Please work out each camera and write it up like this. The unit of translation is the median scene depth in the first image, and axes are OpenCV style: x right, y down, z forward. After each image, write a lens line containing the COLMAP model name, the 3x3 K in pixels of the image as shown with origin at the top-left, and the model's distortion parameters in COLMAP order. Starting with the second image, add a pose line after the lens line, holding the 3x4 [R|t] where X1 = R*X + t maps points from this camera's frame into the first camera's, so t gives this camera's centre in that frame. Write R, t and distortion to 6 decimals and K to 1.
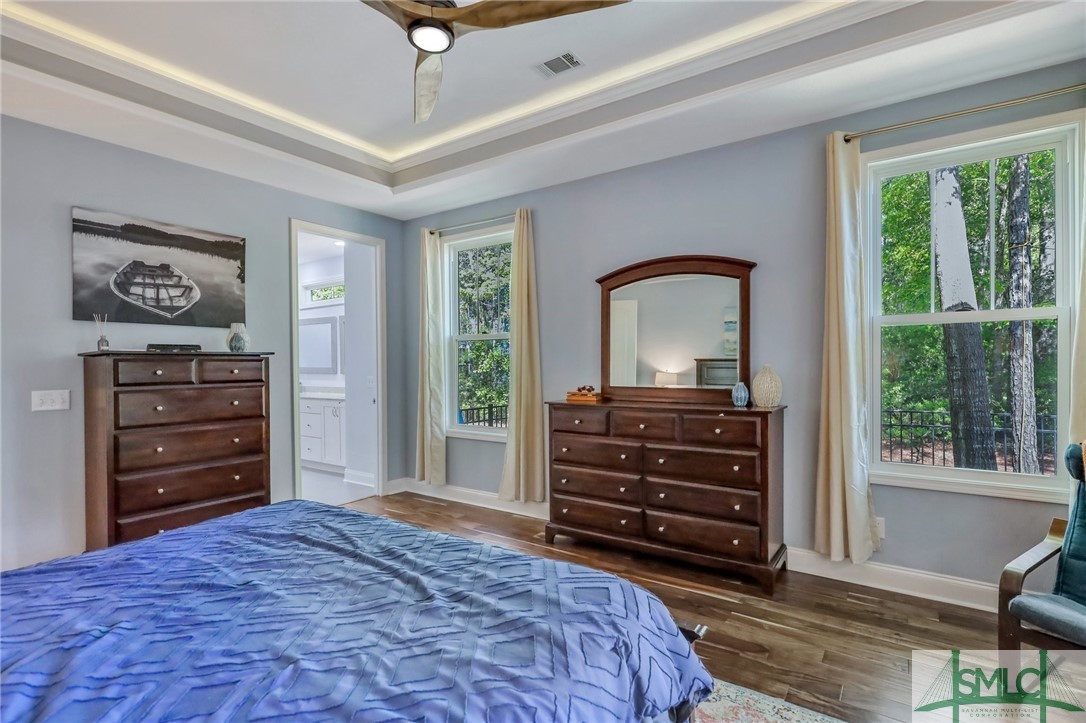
lens RADIAL K [[498.8, 0, 512.8], [0, 498.8, 356.6], [0, 0, 1]] dist [-0.003829, 0.000228]
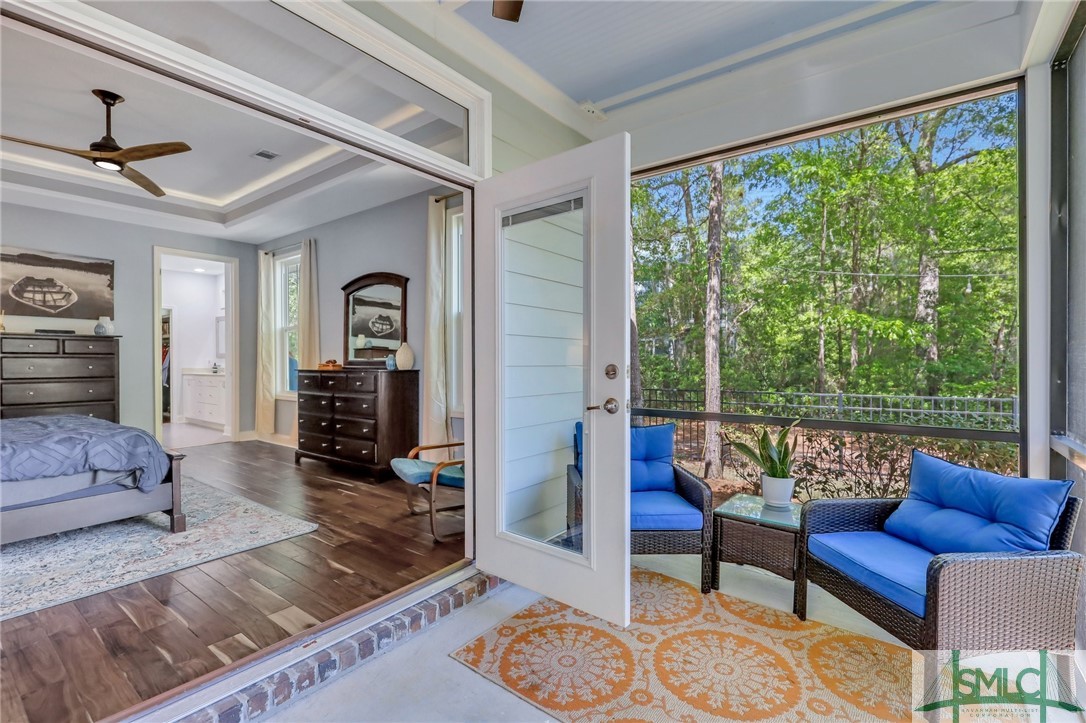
lens RADIAL K [[498.8, 0, 543.9], [0, 498.8, 360.2], [0, 0, 1]] dist [-0.003829, 0.000228]
pose [[0.998837, 0.007265, -0.047674, 0.916848], [-0.007190, 0.999973, 0.001737, 0.056886], [0.047685, -0.001392, 0.998861, -0.481828]]
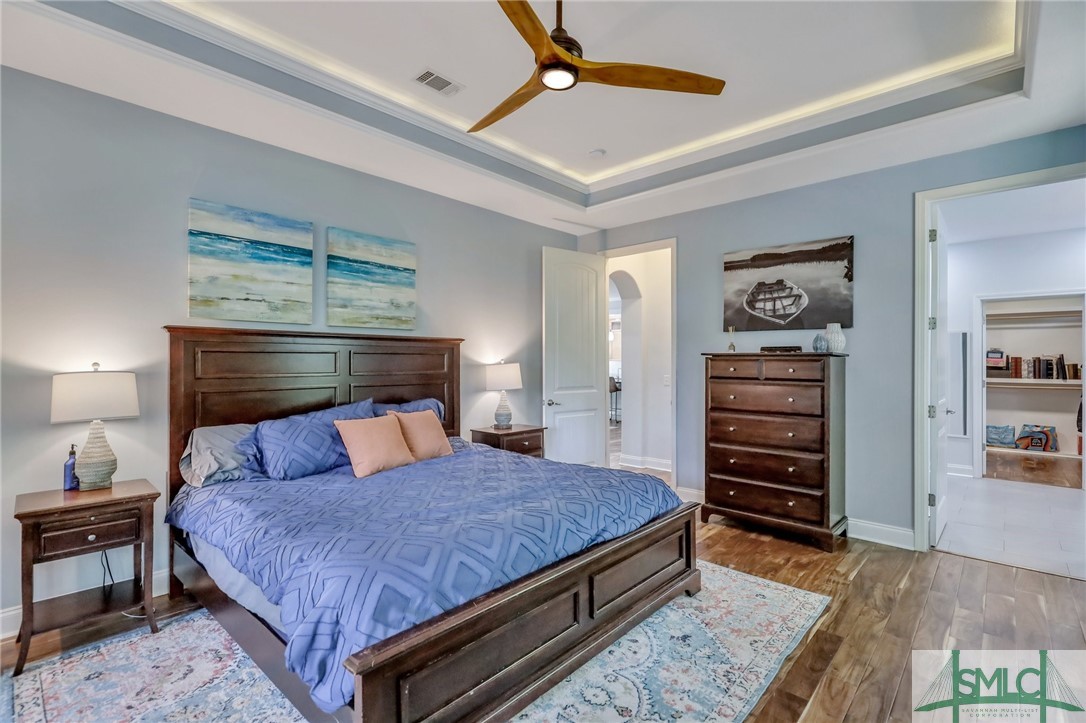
lens RADIAL K [[498.8, 0, 547.5], [0, 498.8, 359.6], [0, 0, 1]] dist [-0.003829, 0.000228]
pose [[-0.121837, -0.005765, -0.992533, 0.547878], [-0.010306, 0.999937, -0.004543, 0.016832], [0.992497, 0.009676, -0.121888, 0.585196]]
